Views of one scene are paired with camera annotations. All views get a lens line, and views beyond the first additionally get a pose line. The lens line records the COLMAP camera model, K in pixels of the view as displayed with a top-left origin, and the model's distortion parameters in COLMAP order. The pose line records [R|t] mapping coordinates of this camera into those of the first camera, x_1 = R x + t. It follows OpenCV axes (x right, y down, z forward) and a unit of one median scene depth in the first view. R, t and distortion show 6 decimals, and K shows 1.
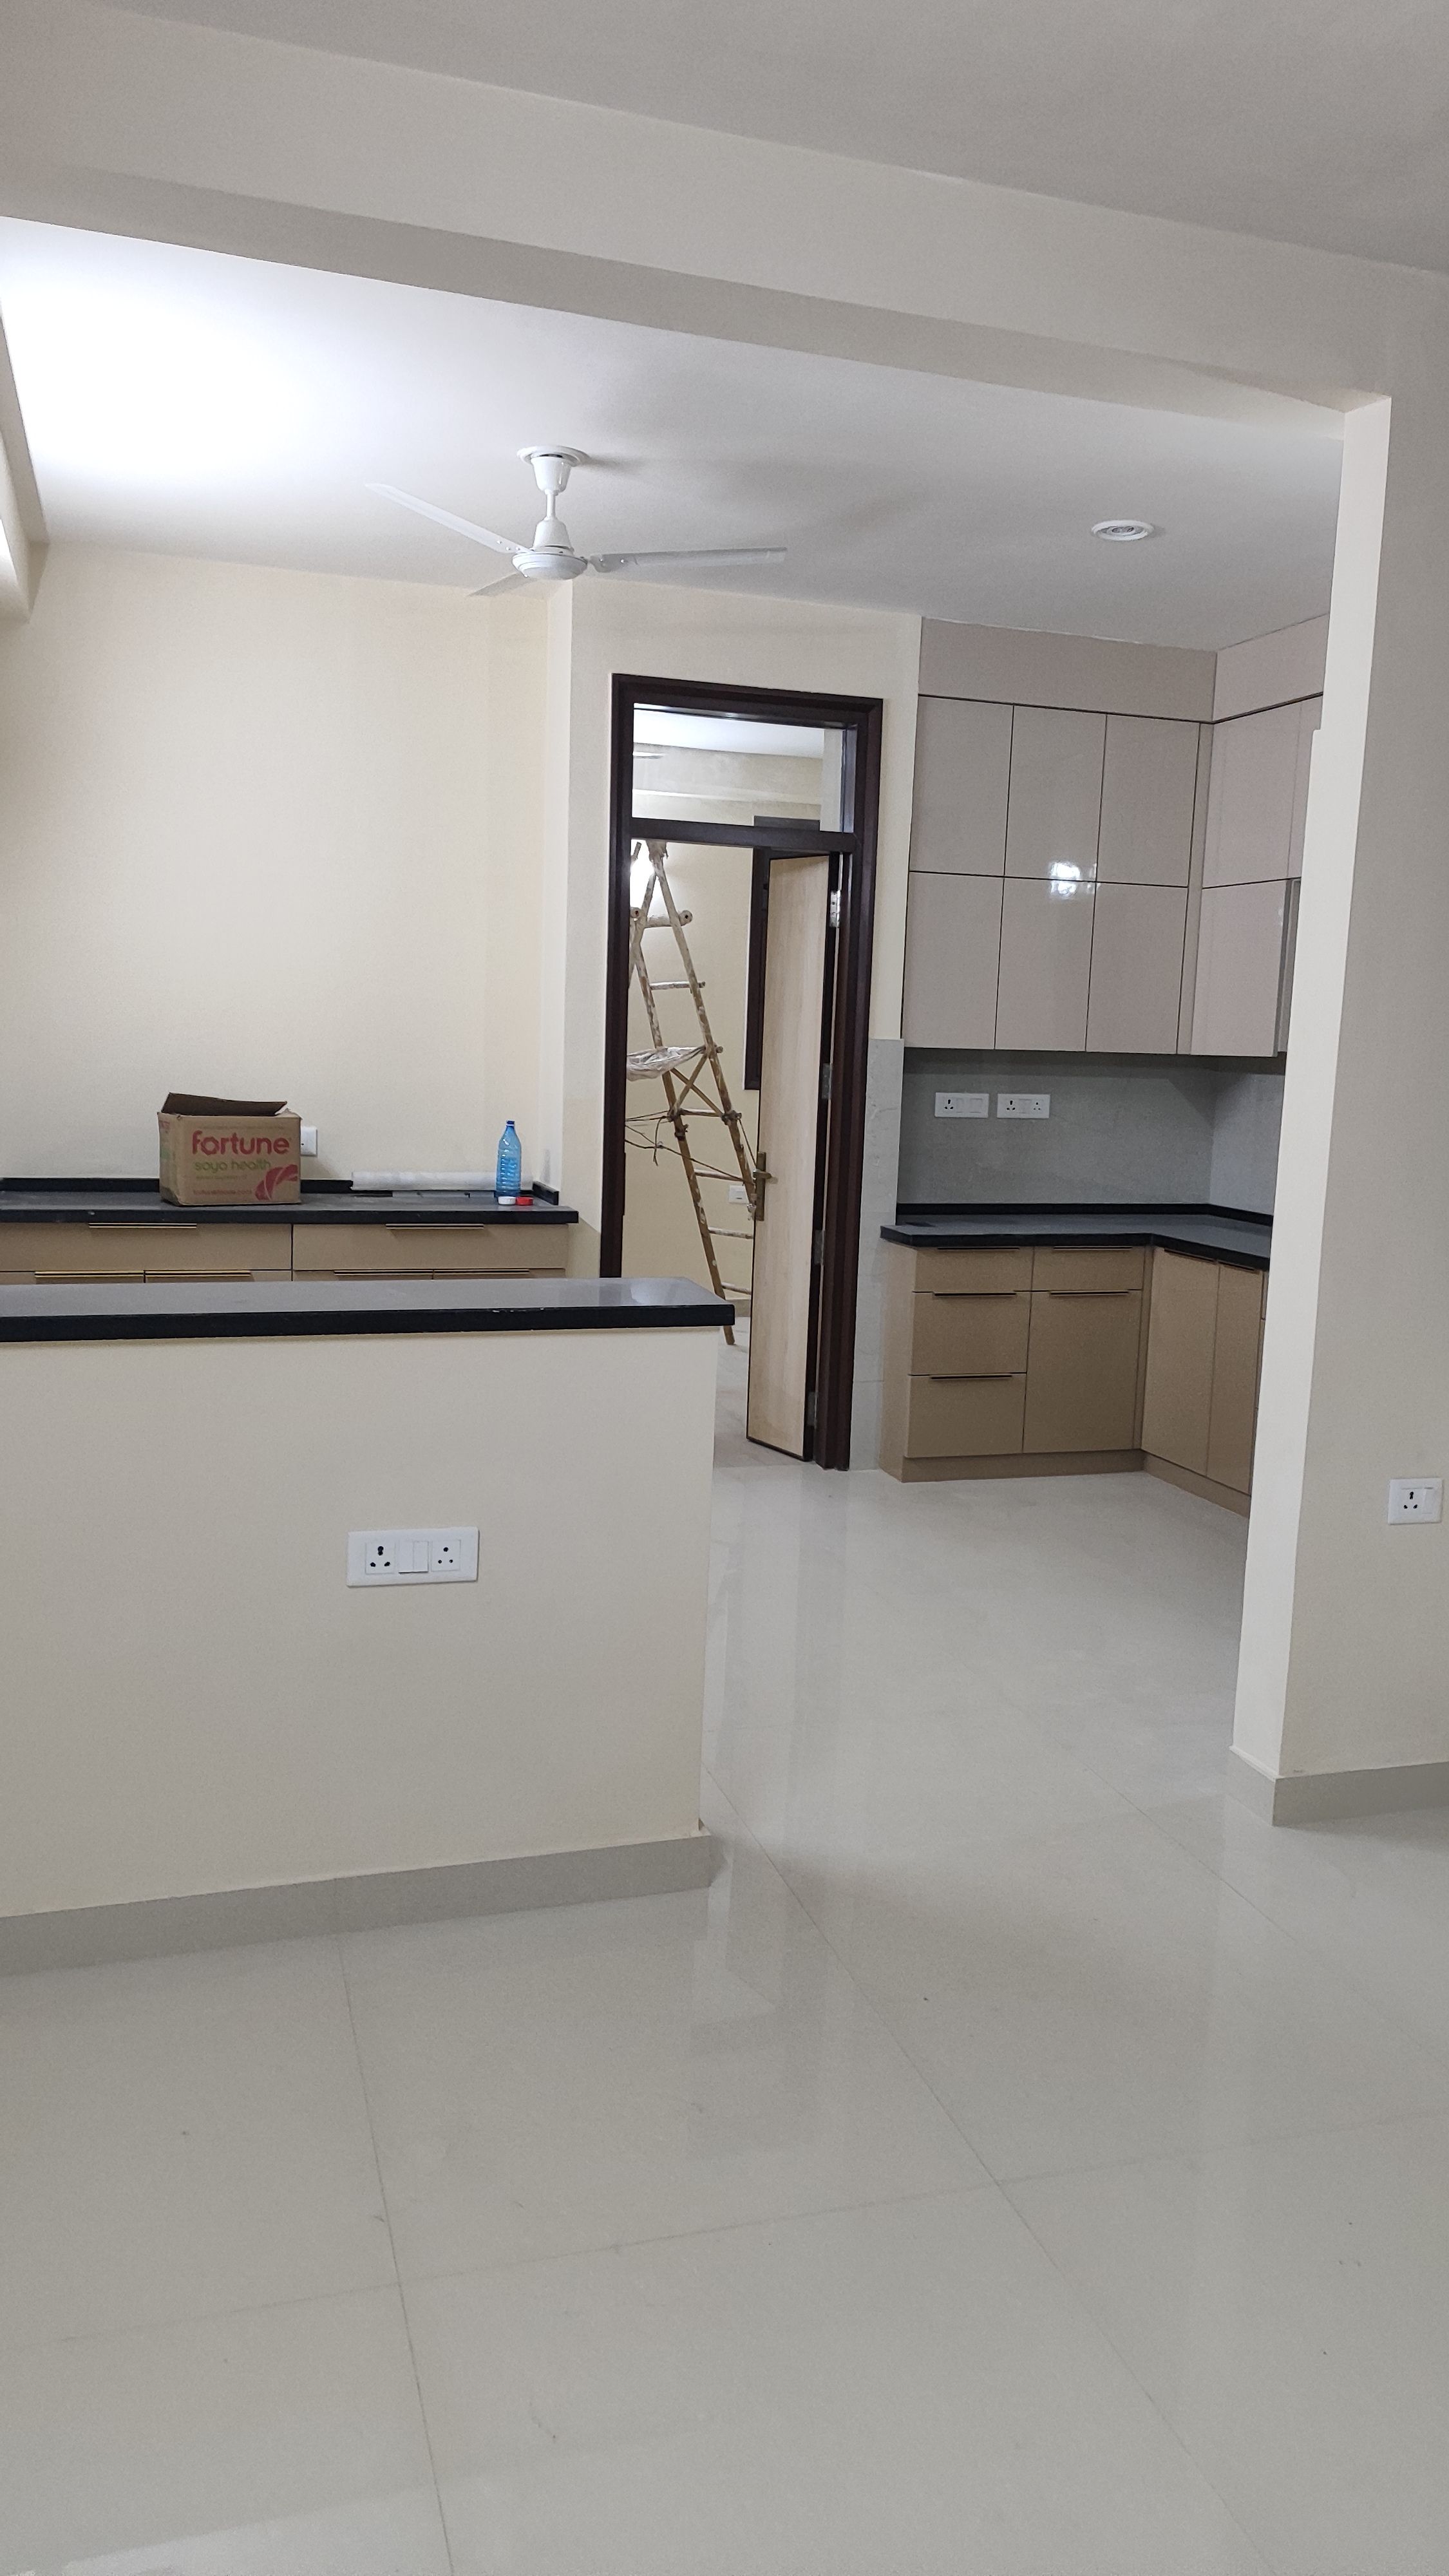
lens RADIAL K [[1850.1, 0, 729.8], [0, 1850.1, 1295.7], [0, 0, 1]] dist [0.005729, 0.001792]
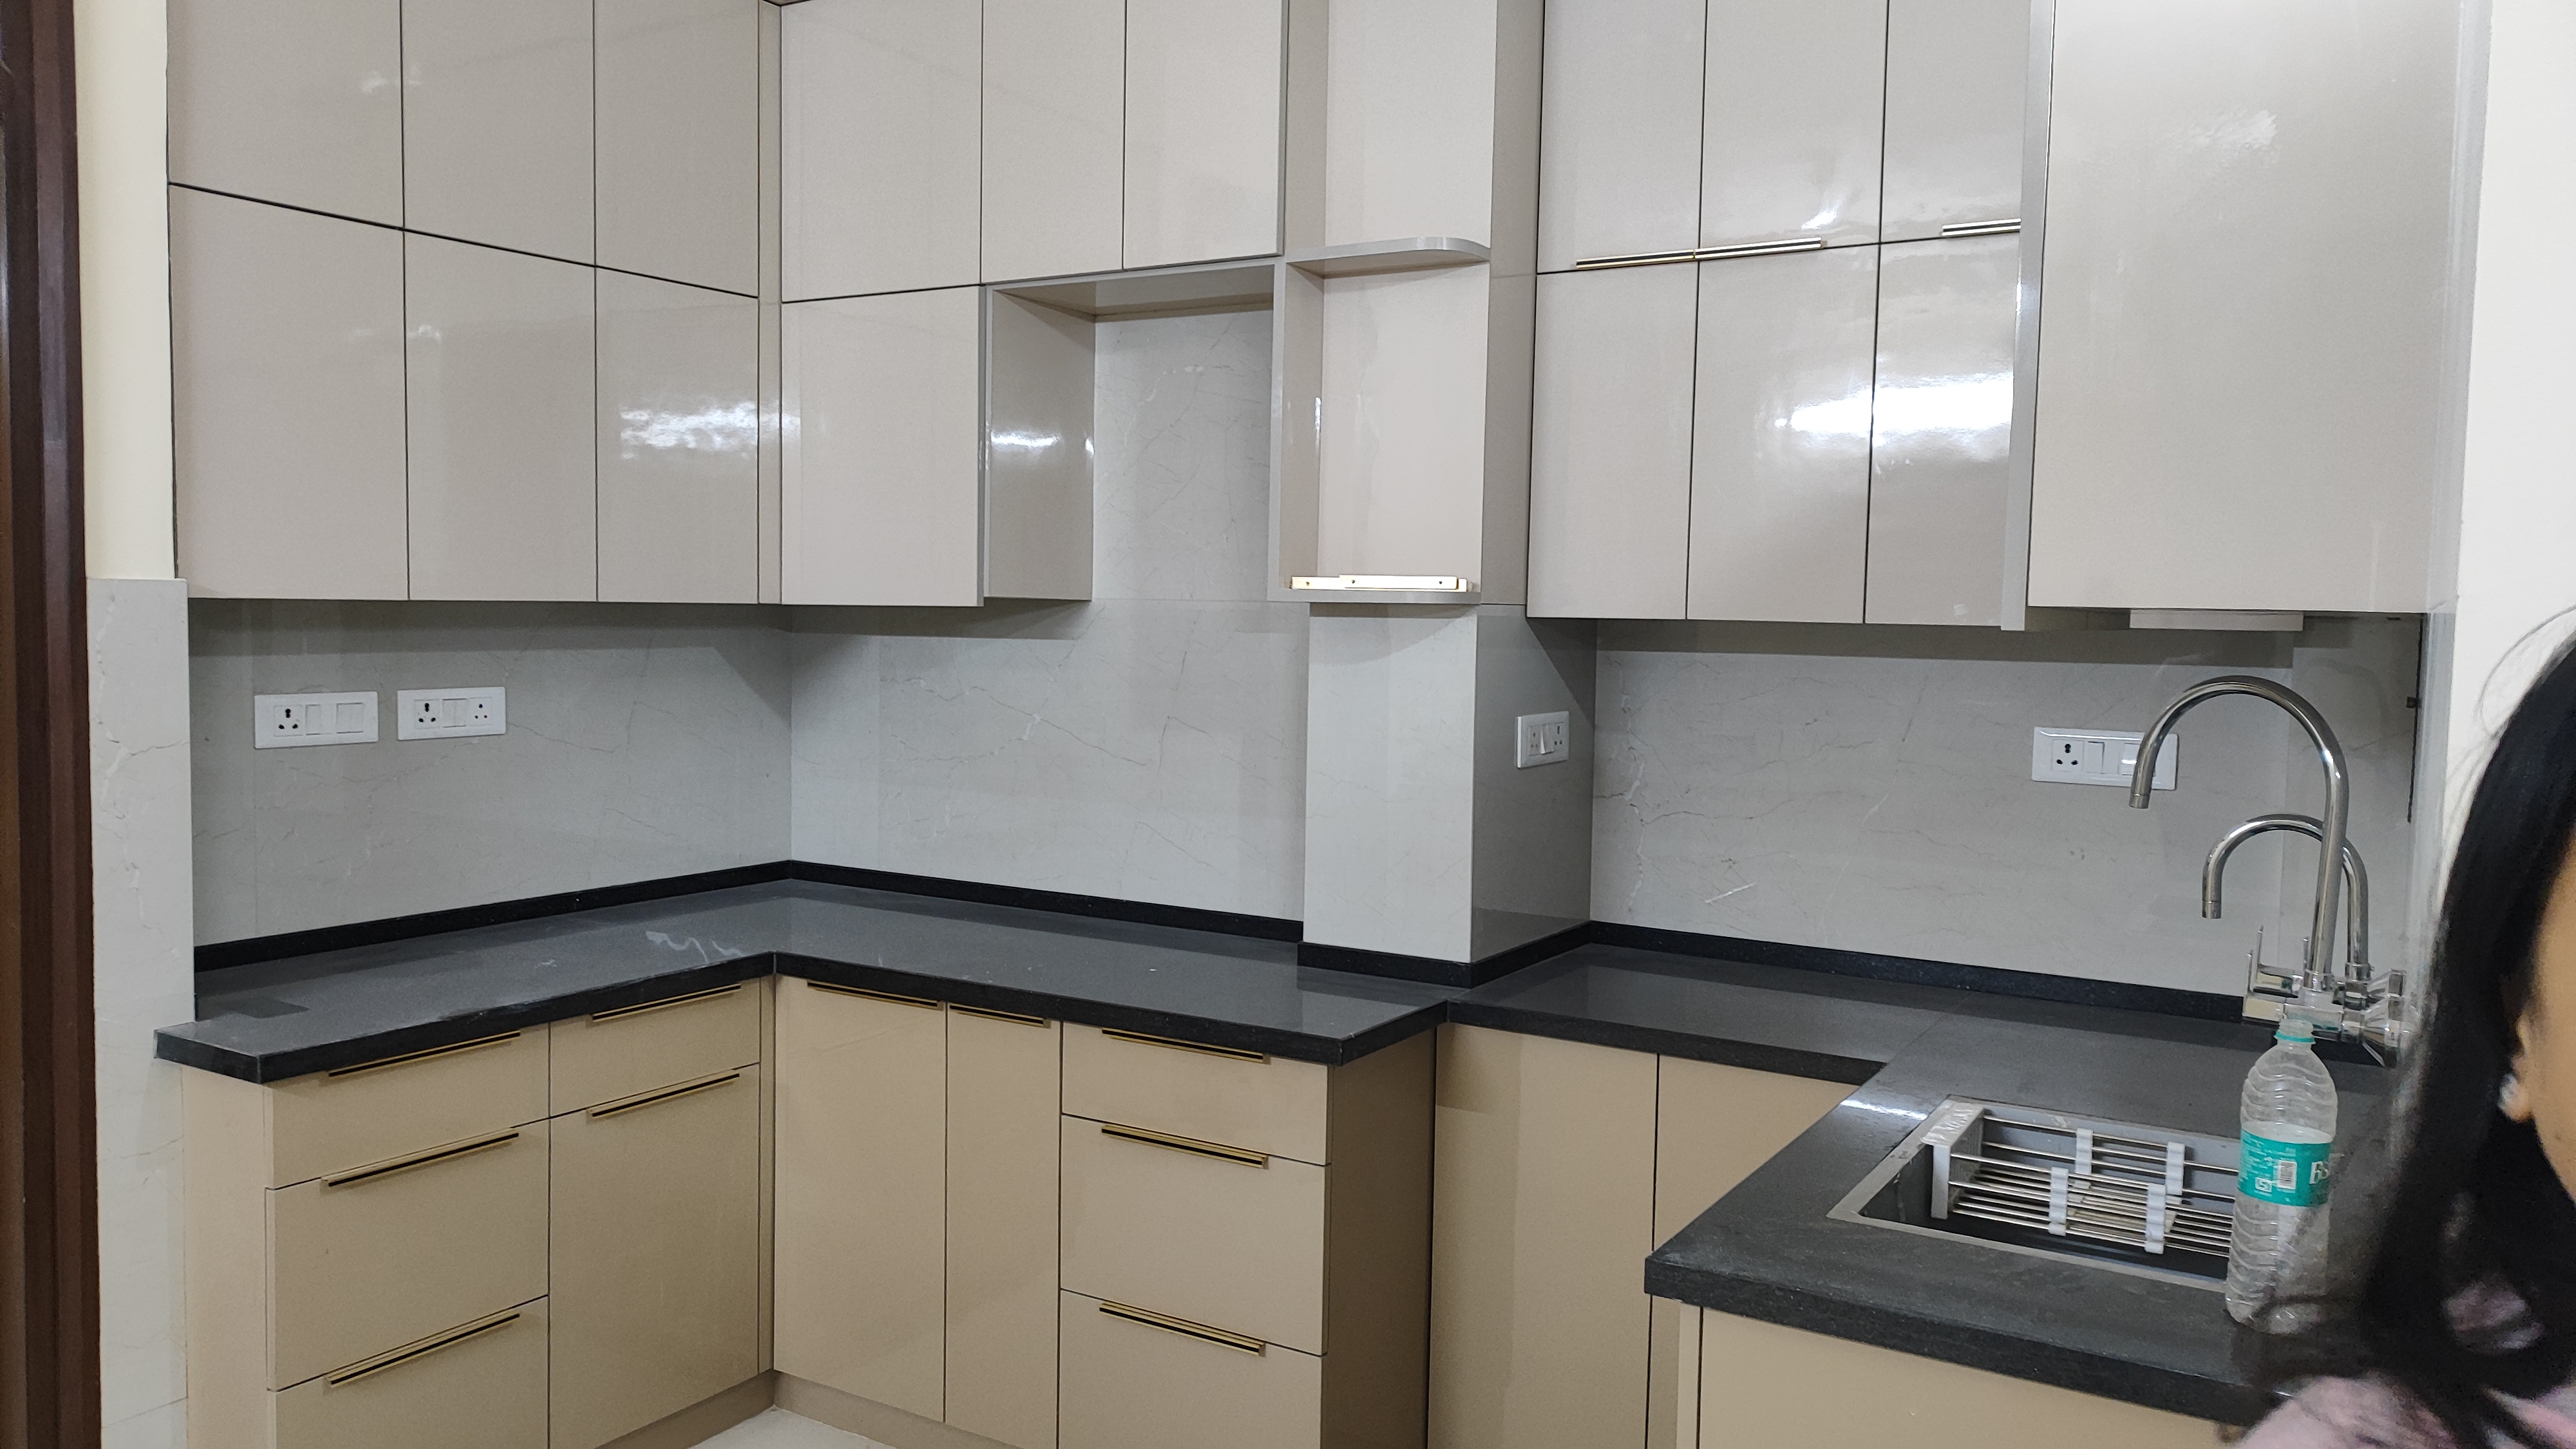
lens RADIAL K [[1850.1, 0, 1287.6], [0, 1850.1, 708.7], [0, 0, 1]] dist [0.005729, 0.001792]
pose [[0.779246, -0.057378, 0.624086, 0.023641], [0.104836, 0.993703, -0.039540, -0.064031], [-0.617887, 0.096238, 0.780355, 0.499820]]
